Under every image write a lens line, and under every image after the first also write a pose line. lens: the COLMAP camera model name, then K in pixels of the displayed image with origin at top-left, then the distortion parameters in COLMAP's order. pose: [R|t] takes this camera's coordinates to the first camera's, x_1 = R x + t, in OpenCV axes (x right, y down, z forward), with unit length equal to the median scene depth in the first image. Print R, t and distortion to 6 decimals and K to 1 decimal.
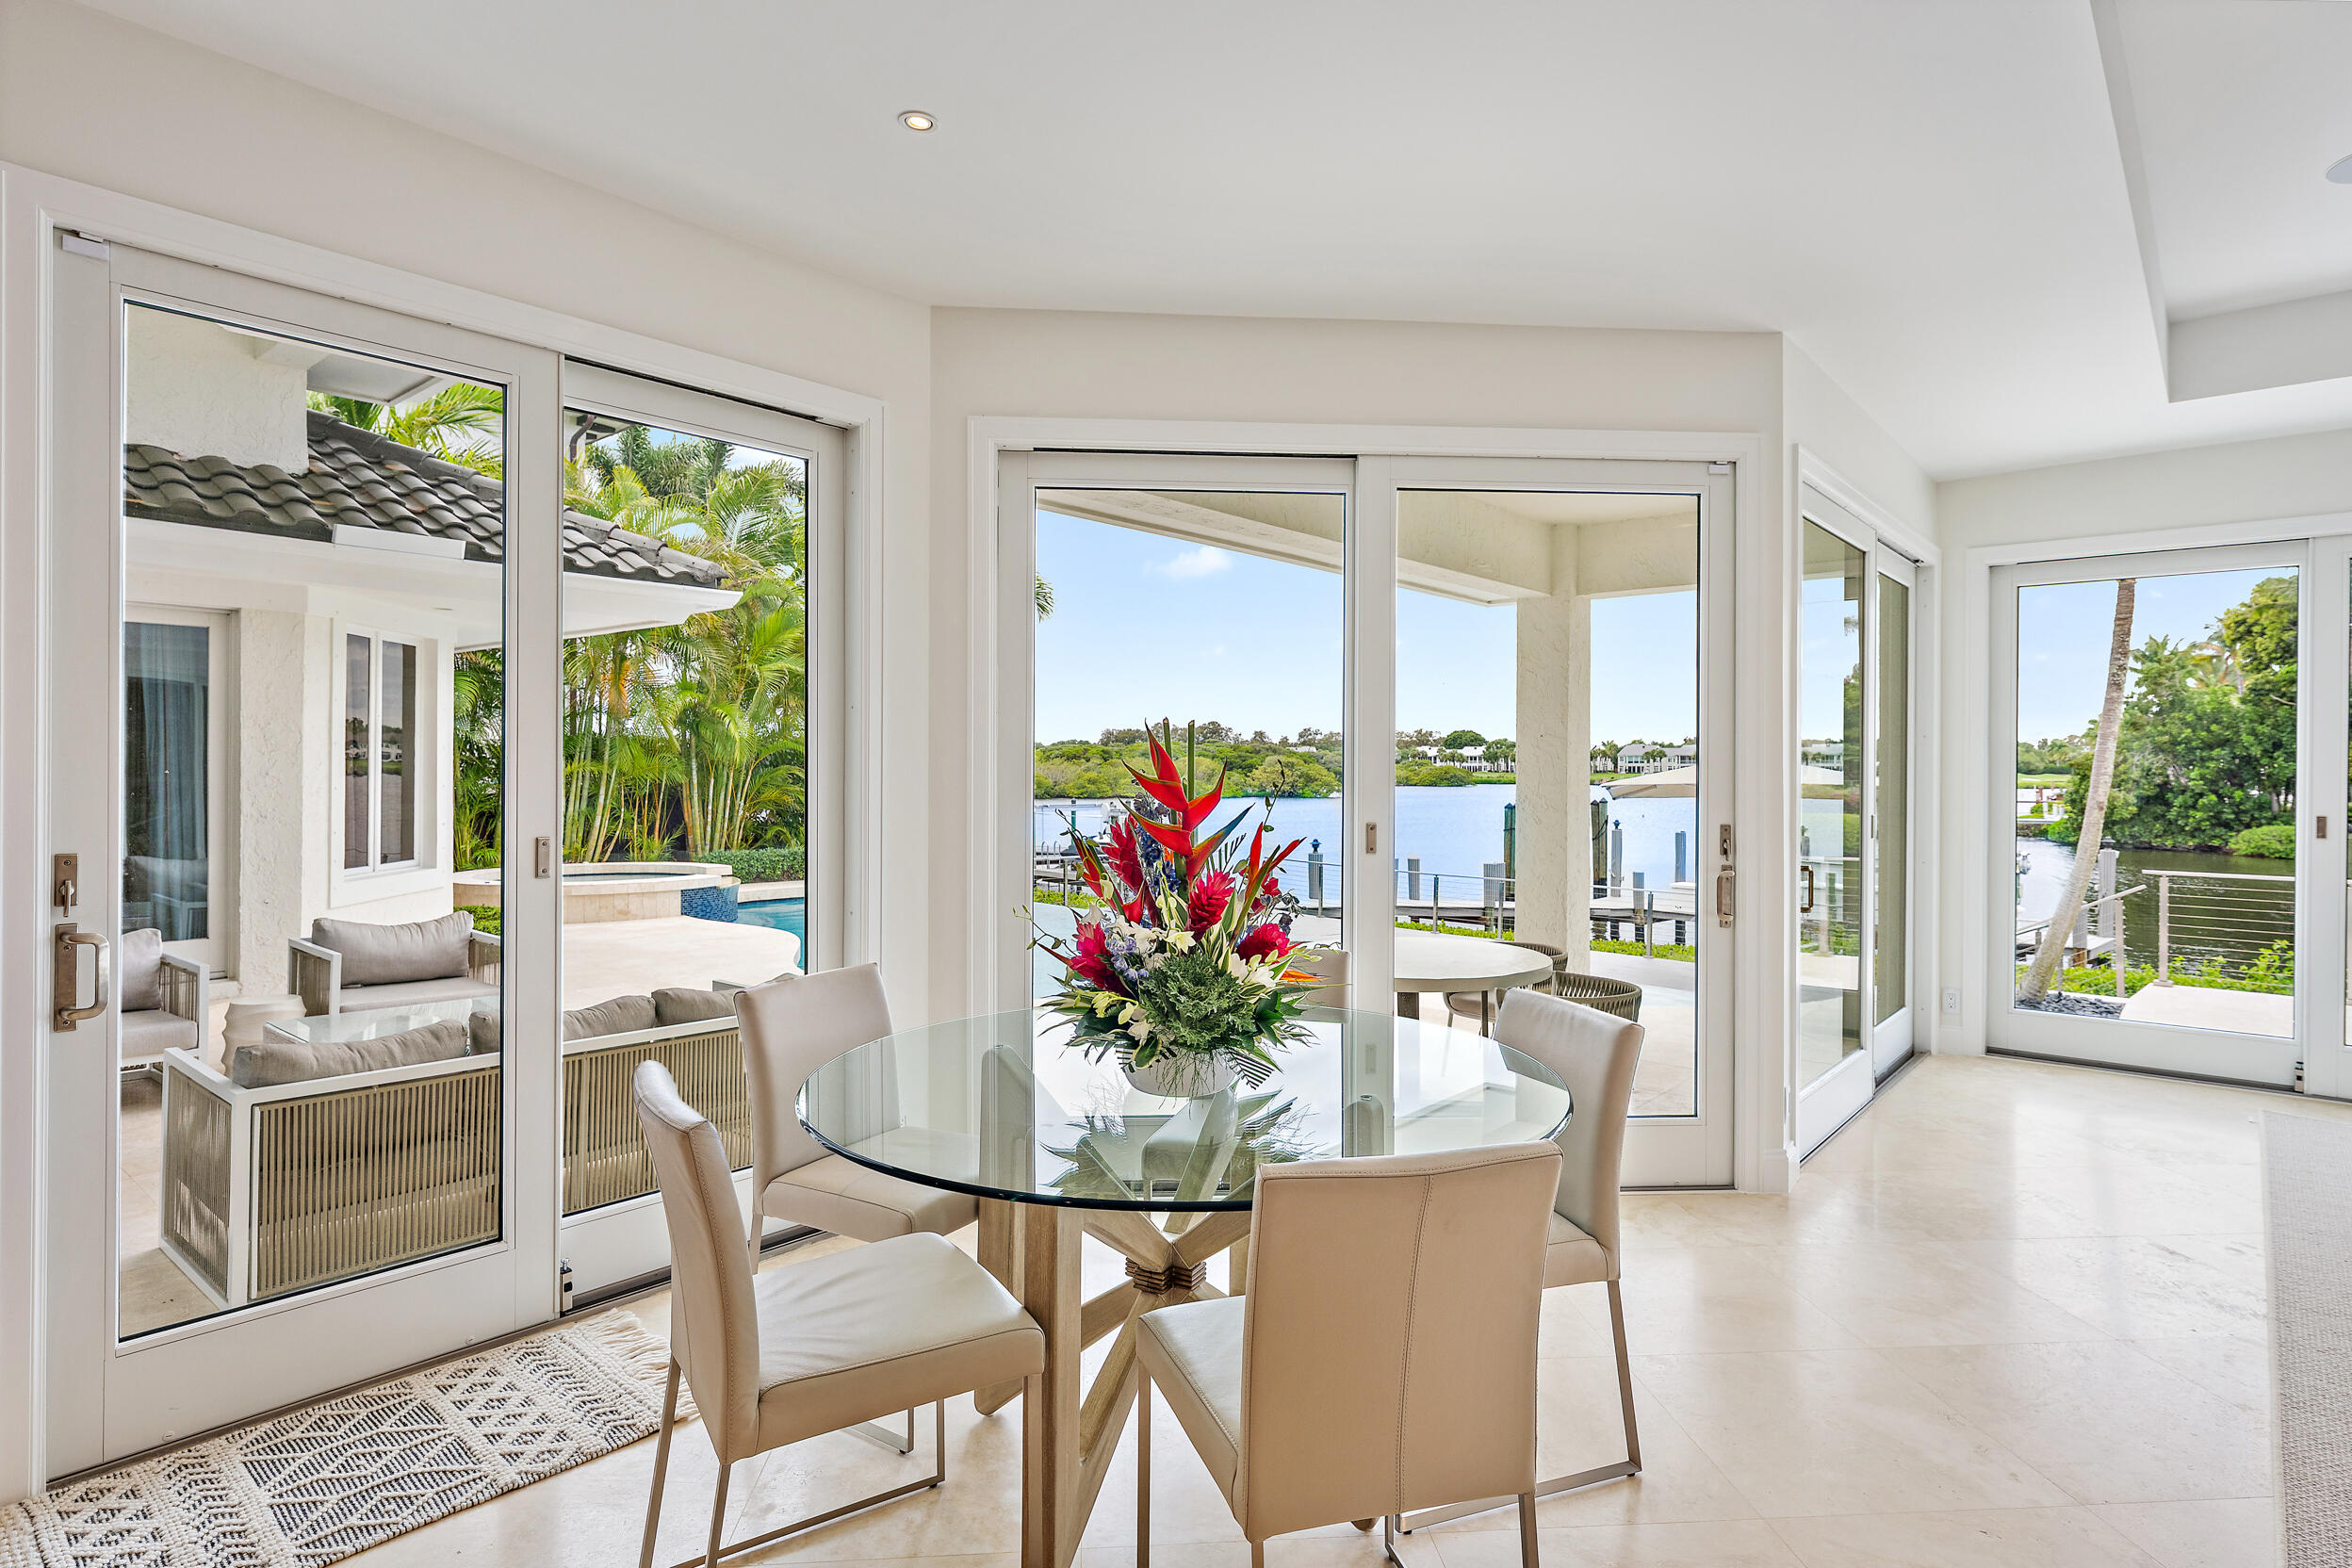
lens RADIAL K [[1230.9, 0, 1182.3], [0, 1230.9, 771.3], [0, 0, 1]] dist [-0.000855, 0.000218]
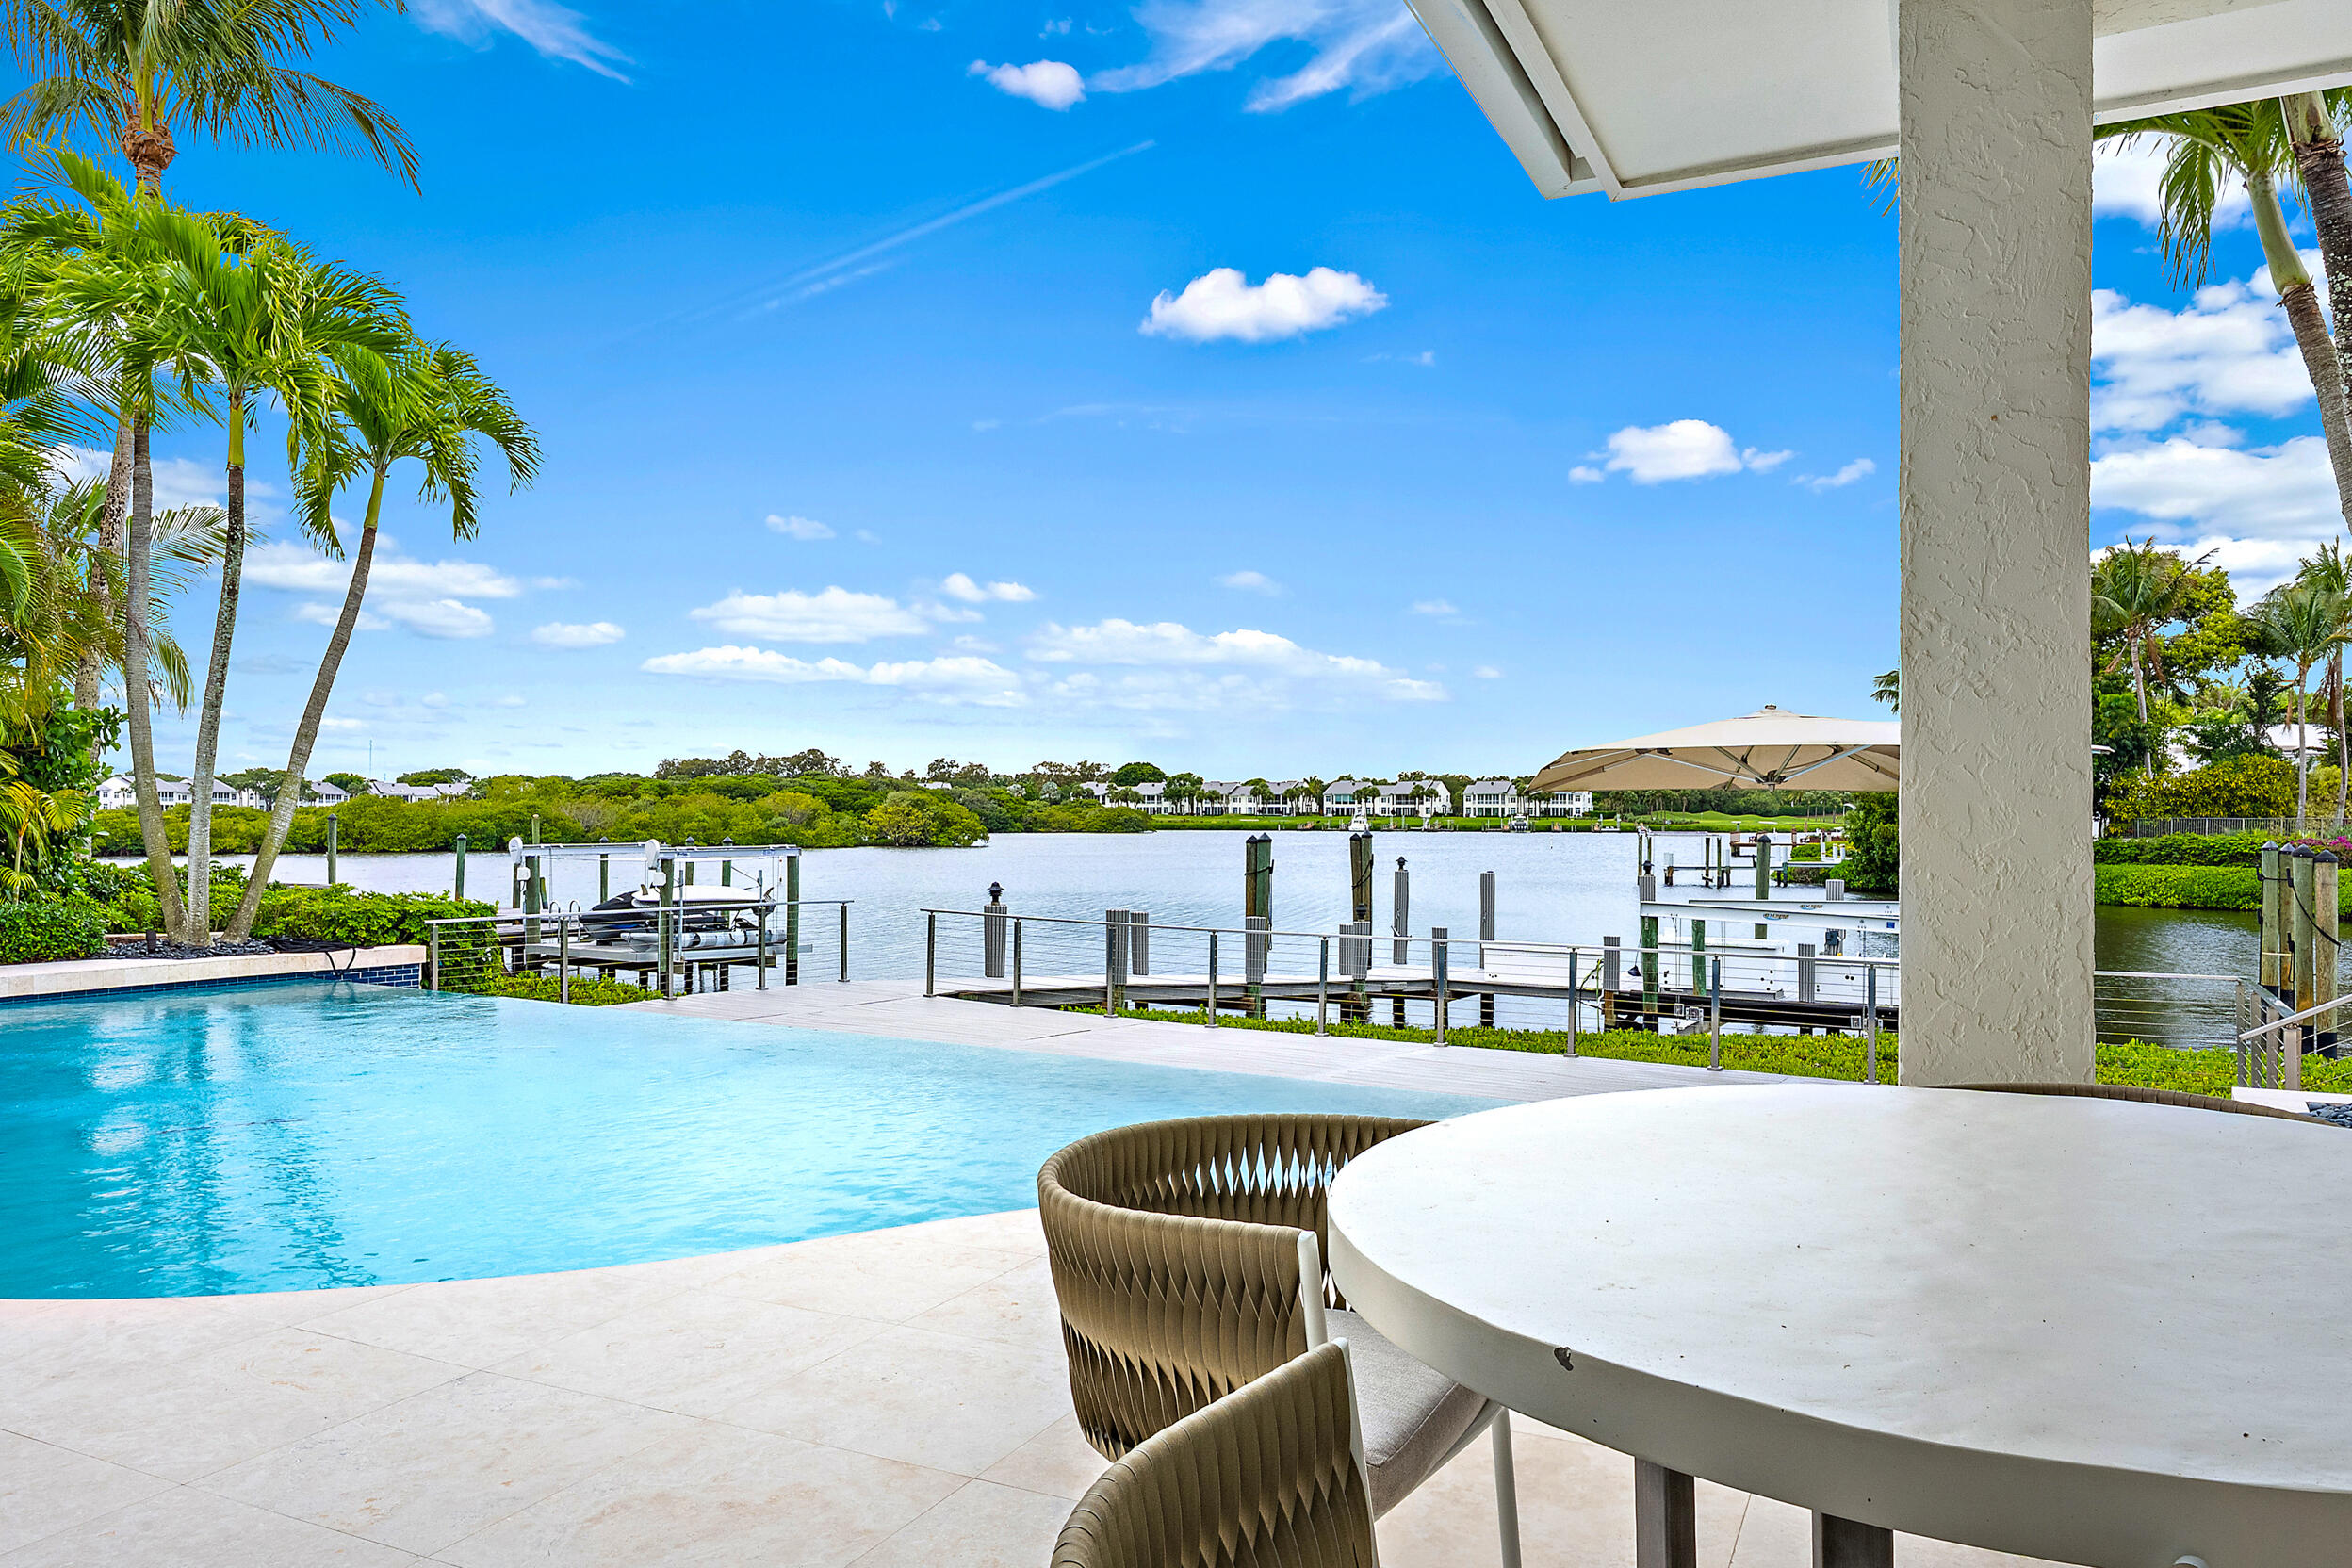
lens RADIAL K [[1578.0, 0, 1184.4], [0, 1578.0, 820.1], [0, 0, 1]] dist [-0.001493, -0.000734]
pose [[0.967392, -0.002167, 0.253275, -0.001088], [0.001542, 0.999995, 0.002666, 0.007762], [-0.253280, -0.002189, 0.967391, 0.071358]]
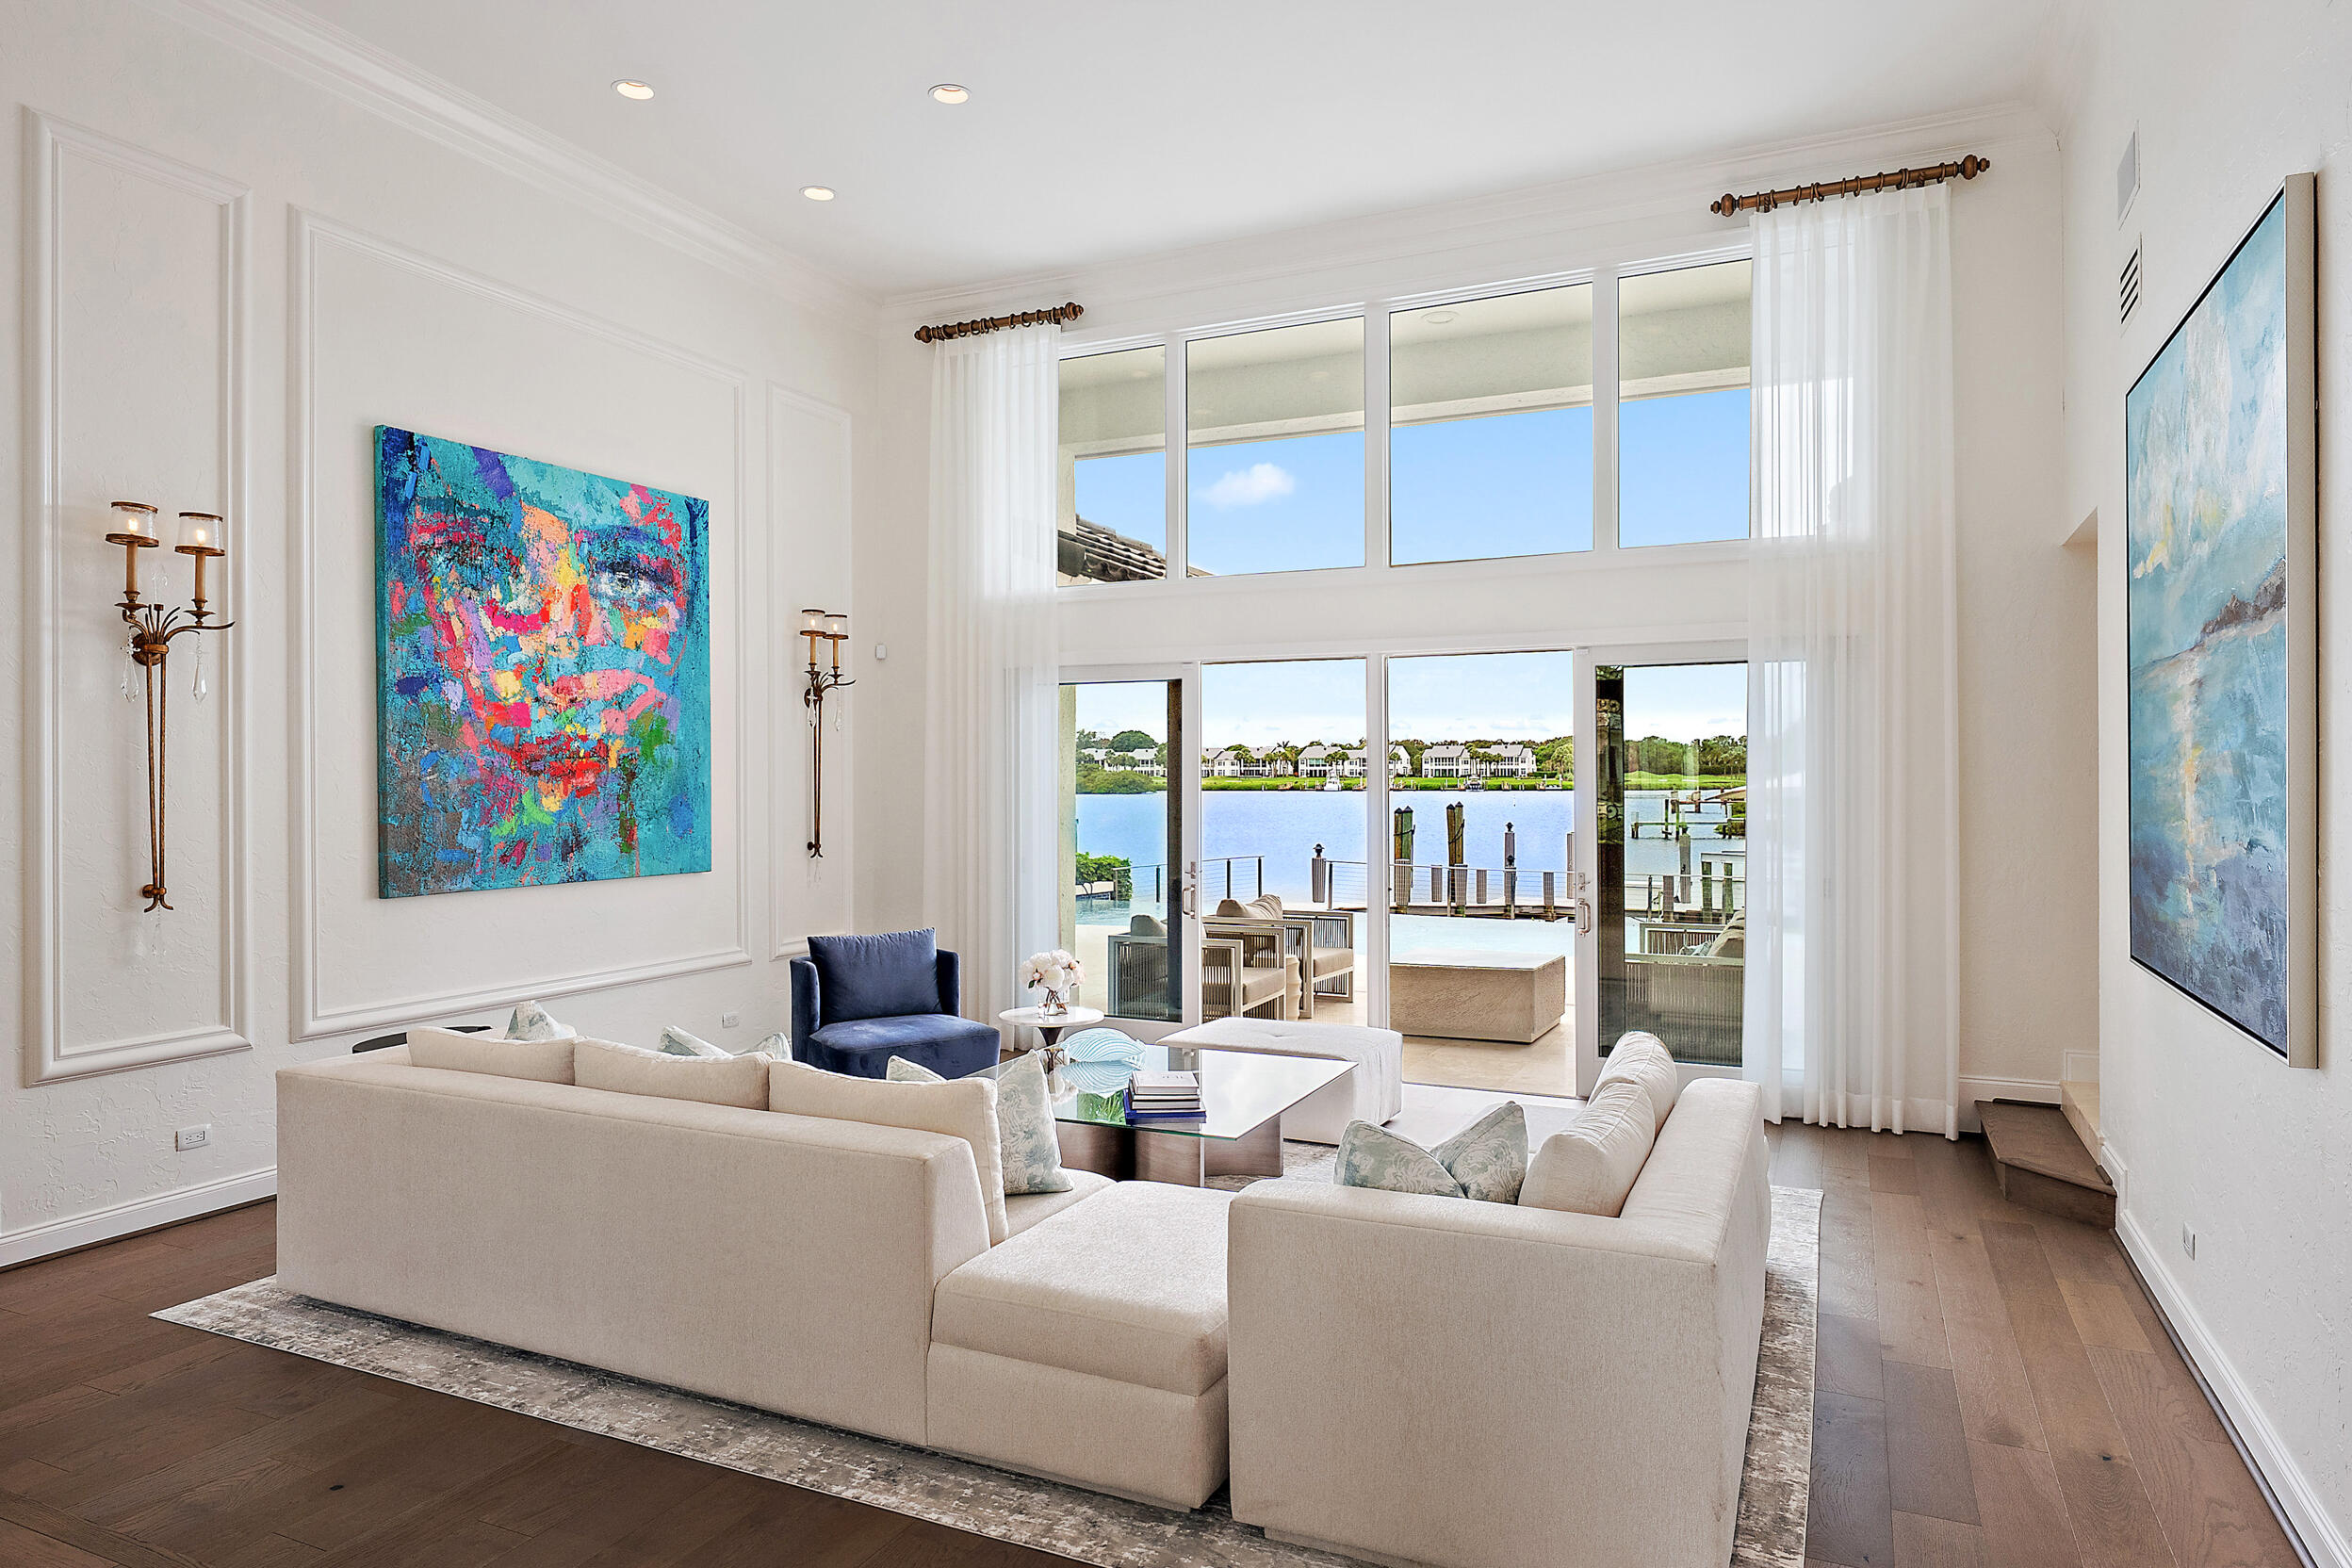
lens RADIAL K [[1428.7, 0, 1175.5], [0, 1428.7, 779.4], [0, 0, 1]] dist [-0.003513, 0.000394]
pose [[0.963806, -0.008686, 0.266464, -0.120714], [0.008375, 0.999962, 0.002303, -0.001069], [-0.266474, 0.000012, 0.963842, -0.044768]]
